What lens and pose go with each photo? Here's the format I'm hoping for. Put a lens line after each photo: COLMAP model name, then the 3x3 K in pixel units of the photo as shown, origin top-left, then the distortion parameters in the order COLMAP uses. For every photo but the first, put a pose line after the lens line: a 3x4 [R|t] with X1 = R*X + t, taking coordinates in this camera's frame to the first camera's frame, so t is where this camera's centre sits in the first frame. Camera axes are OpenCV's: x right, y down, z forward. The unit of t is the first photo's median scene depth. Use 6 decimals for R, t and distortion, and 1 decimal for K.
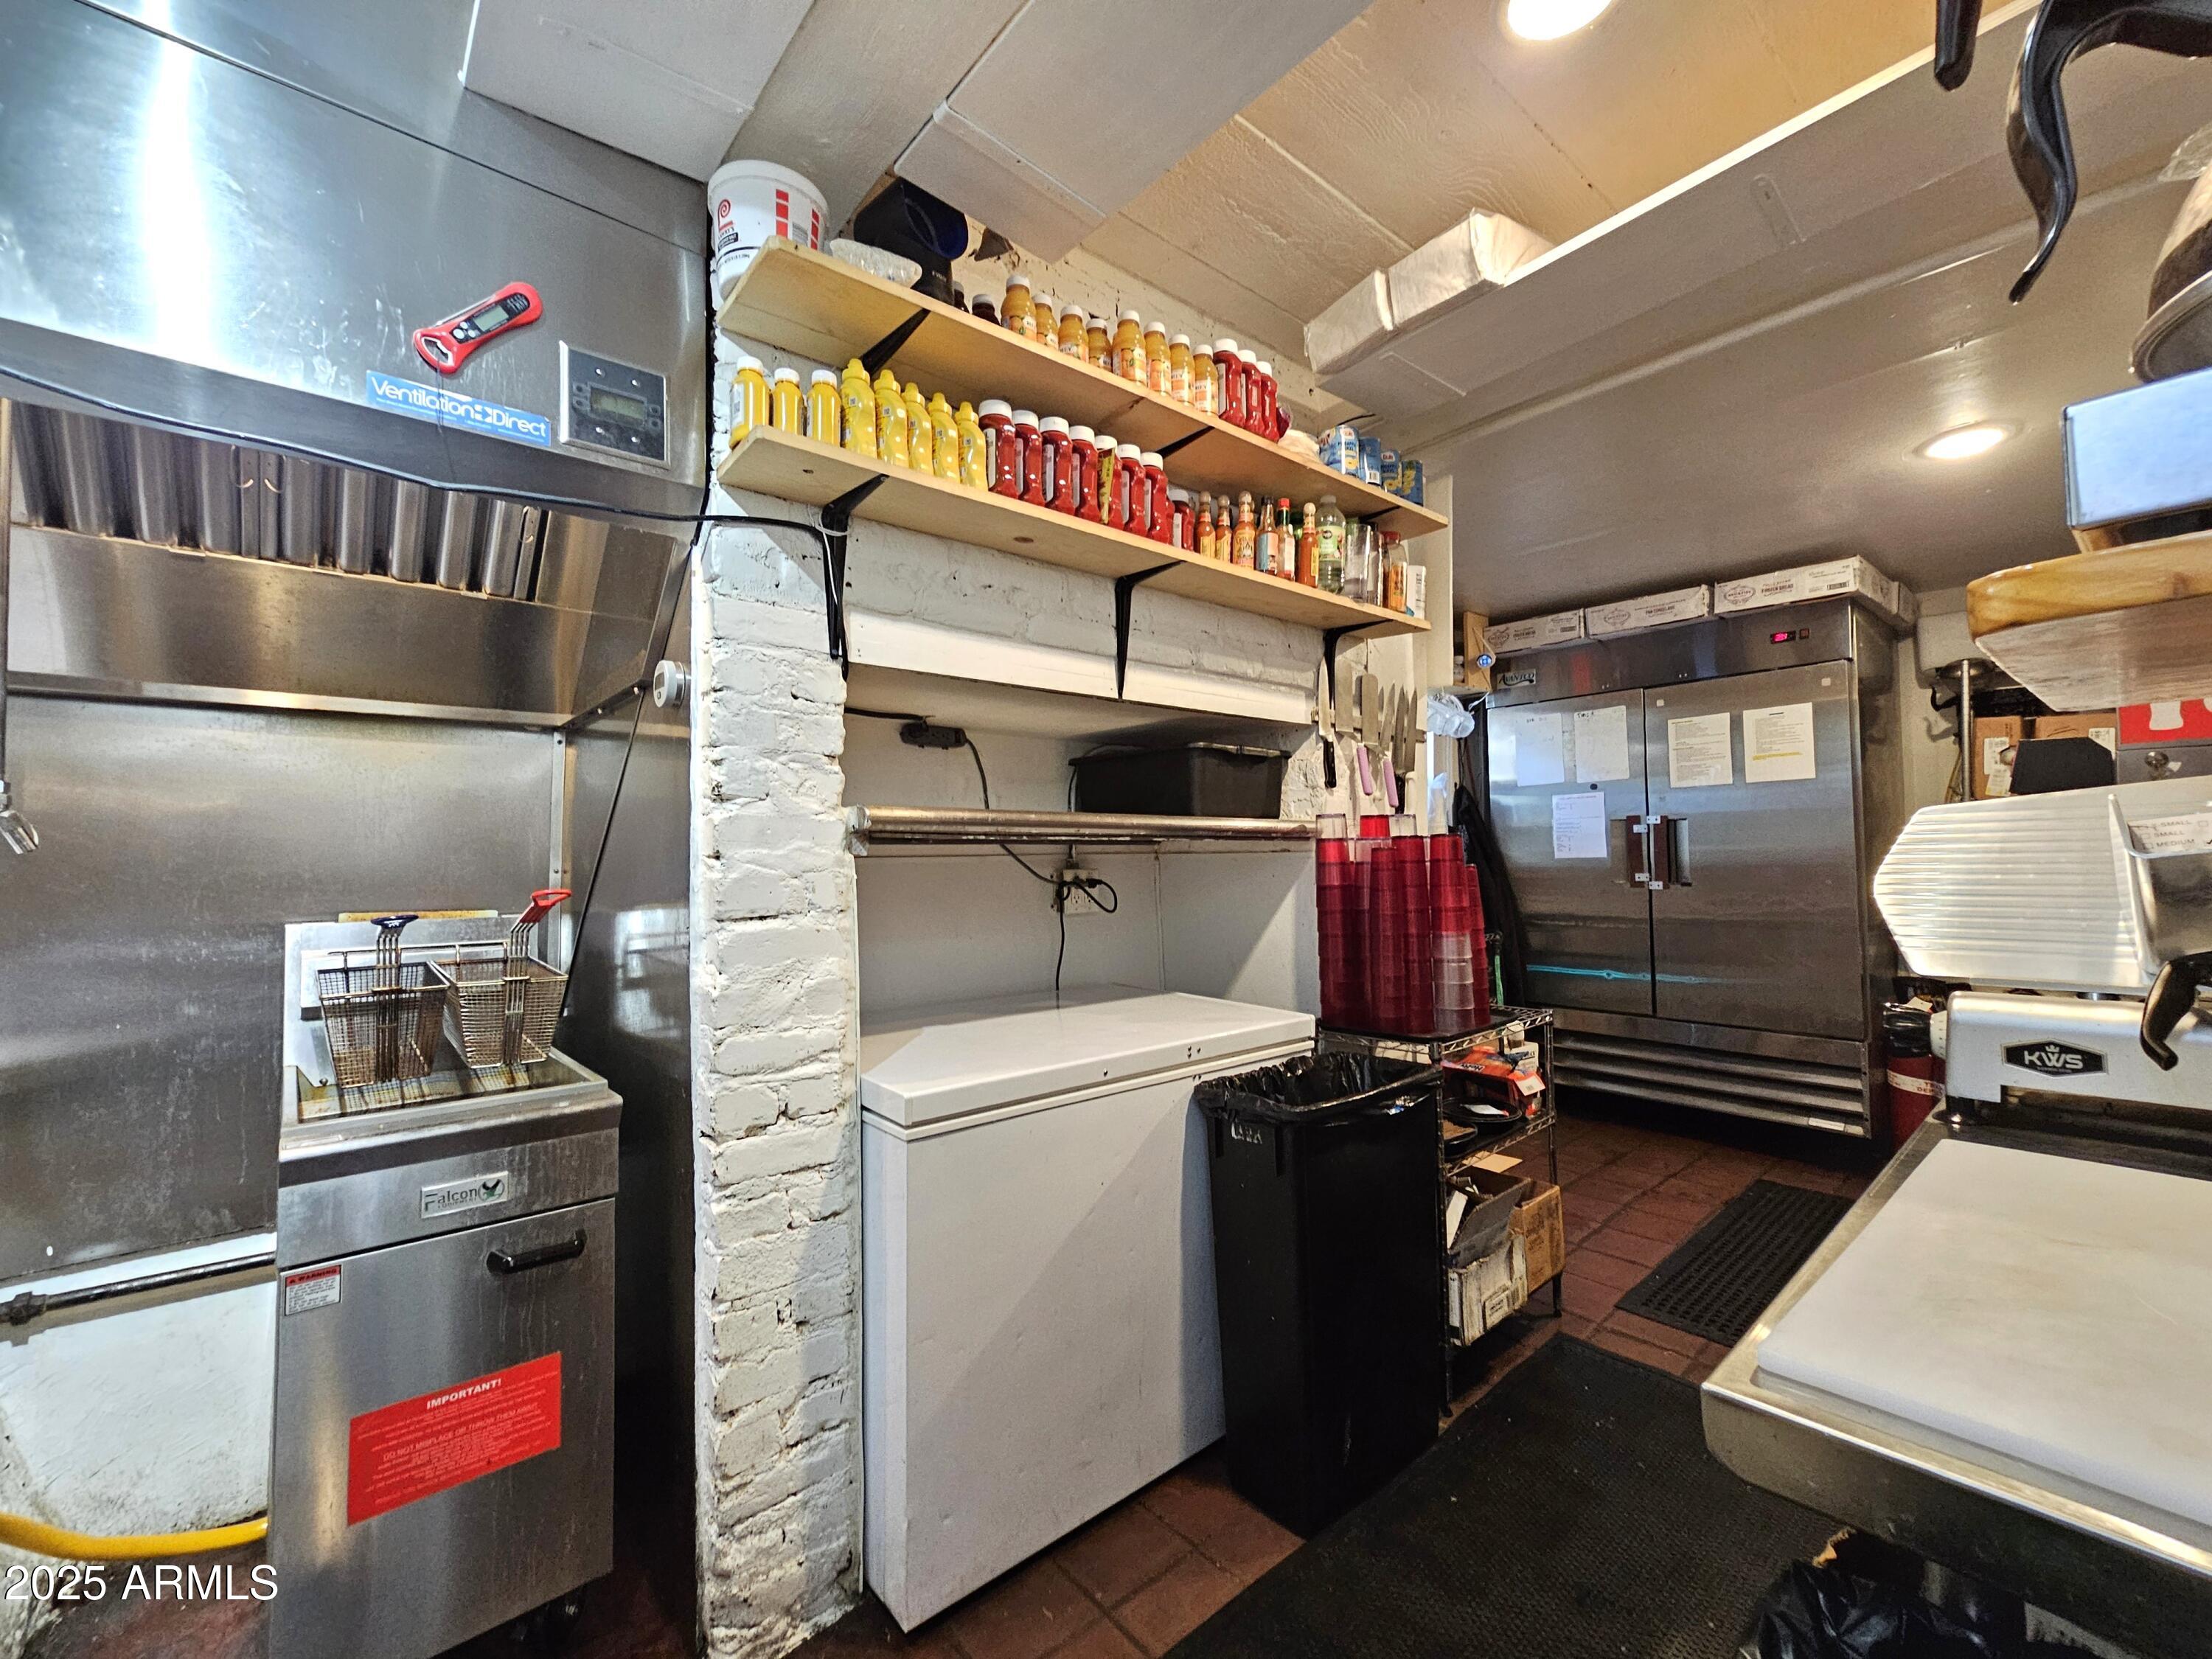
lens RADIAL K [[907.8, 0, 1106.0], [0, 907.8, 829.5], [0, 0, 1]] dist [-0.002340, 0.000660]
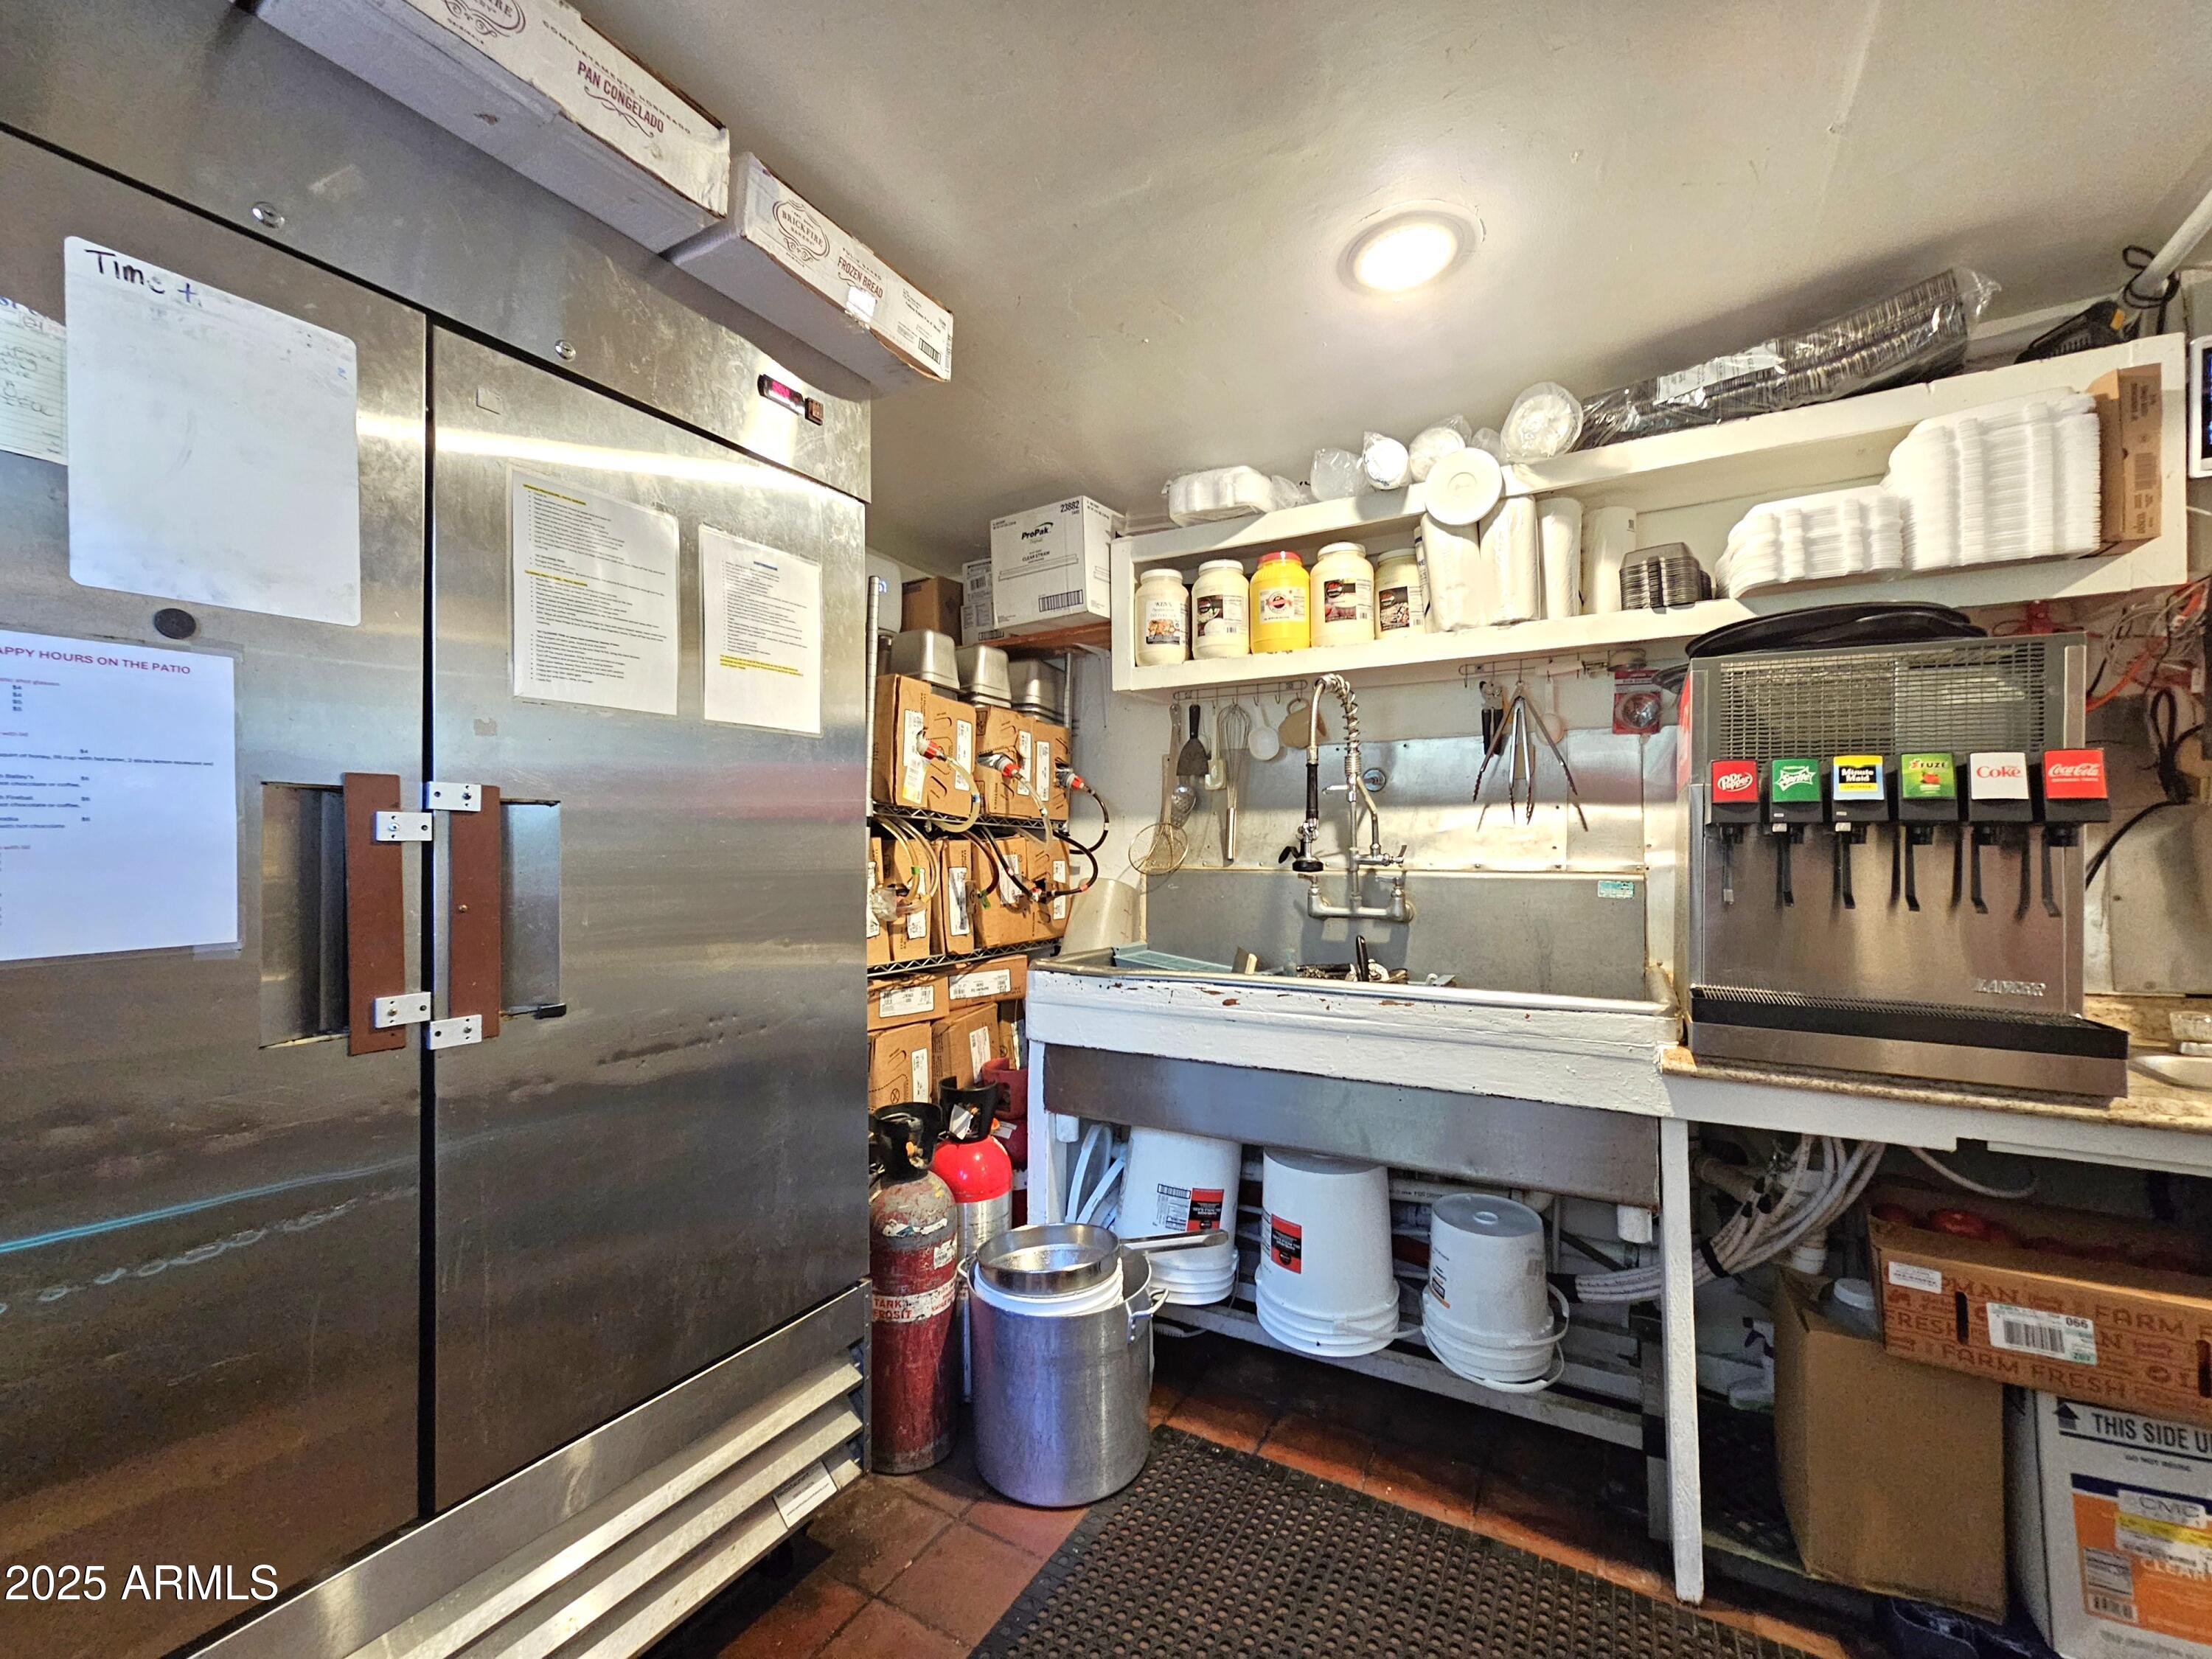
lens RADIAL K [[907.8, 0, 1106.0], [0, 907.8, 829.5], [0, 0, 1]] dist [-0.002340, 0.000660]
pose [[-0.324184, 0.034711, 0.945357, 0.315753], [-0.024369, 0.998689, -0.045026, 0.008094], [-0.945680, -0.037635, -0.322913, 1.037252]]
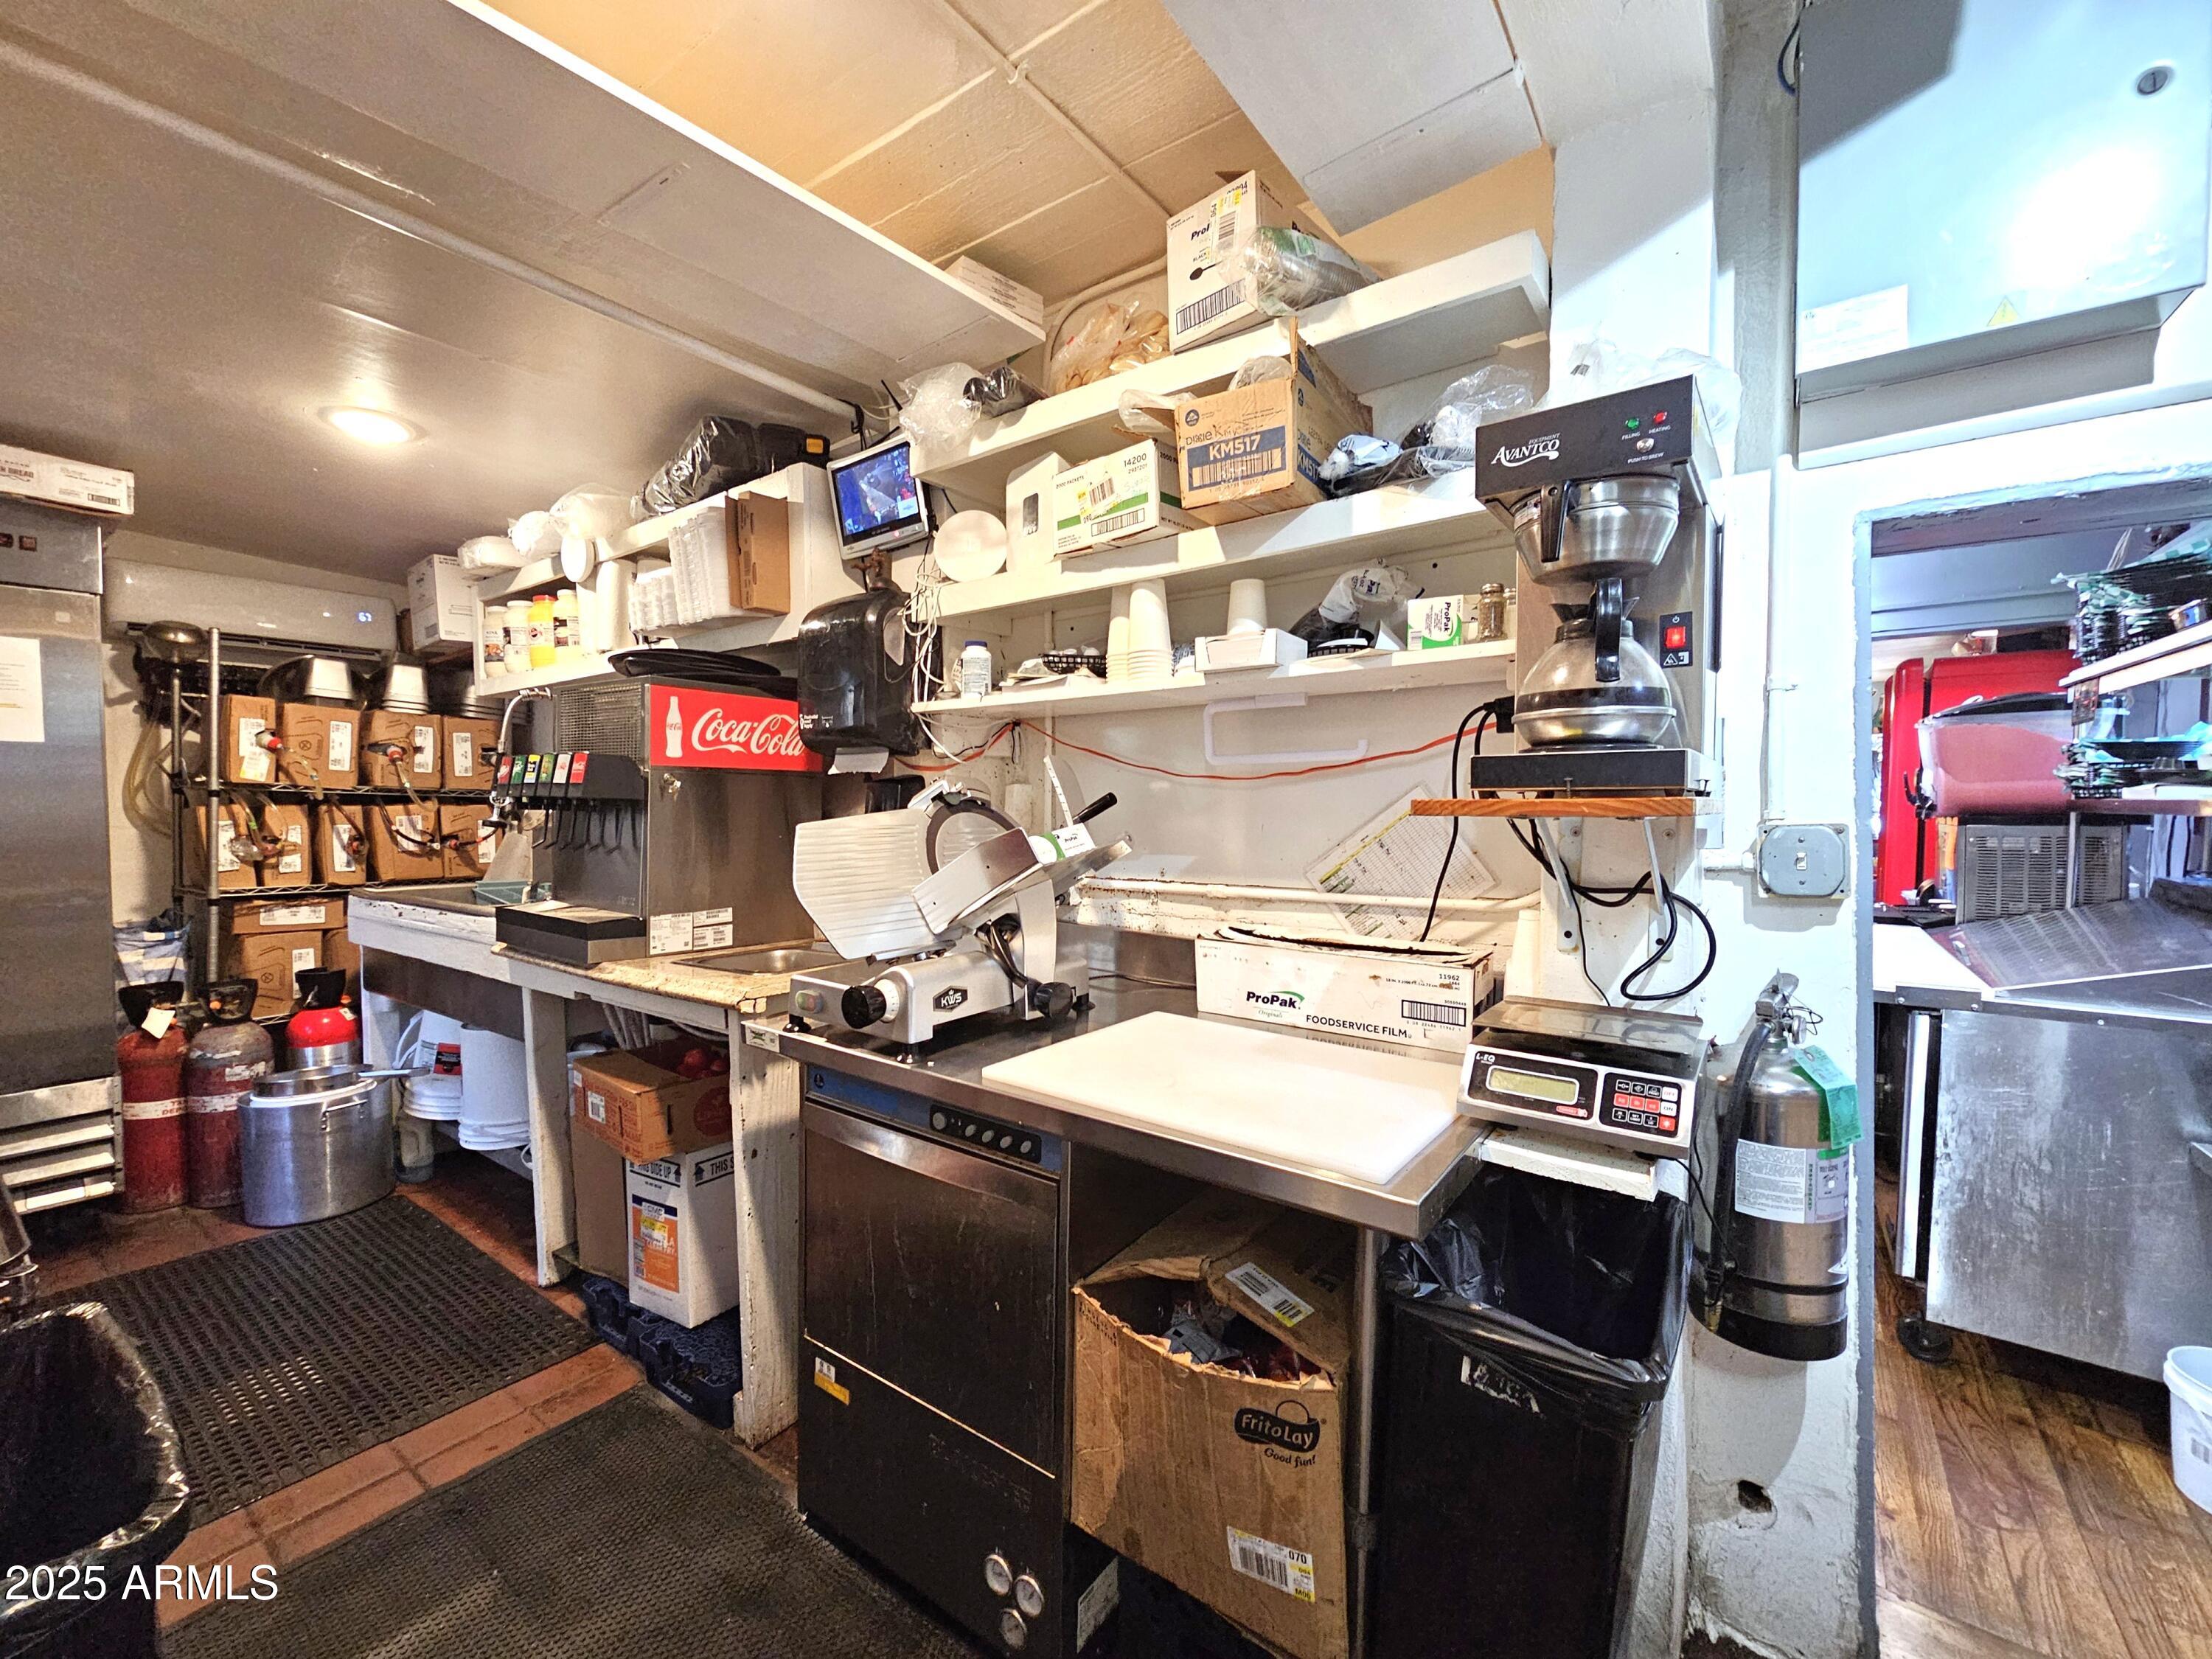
lens RADIAL K [[905.0, 0, 1098.1], [0, 905.0, 838.3], [0, 0, 1]] dist [-0.002705, -0.000075]
pose [[-0.224697, -0.019454, 0.974235, -0.140035], [-0.027348, 0.999533, 0.013652, -0.012290], [-0.974045, -0.023575, -0.225124, 0.331382]]
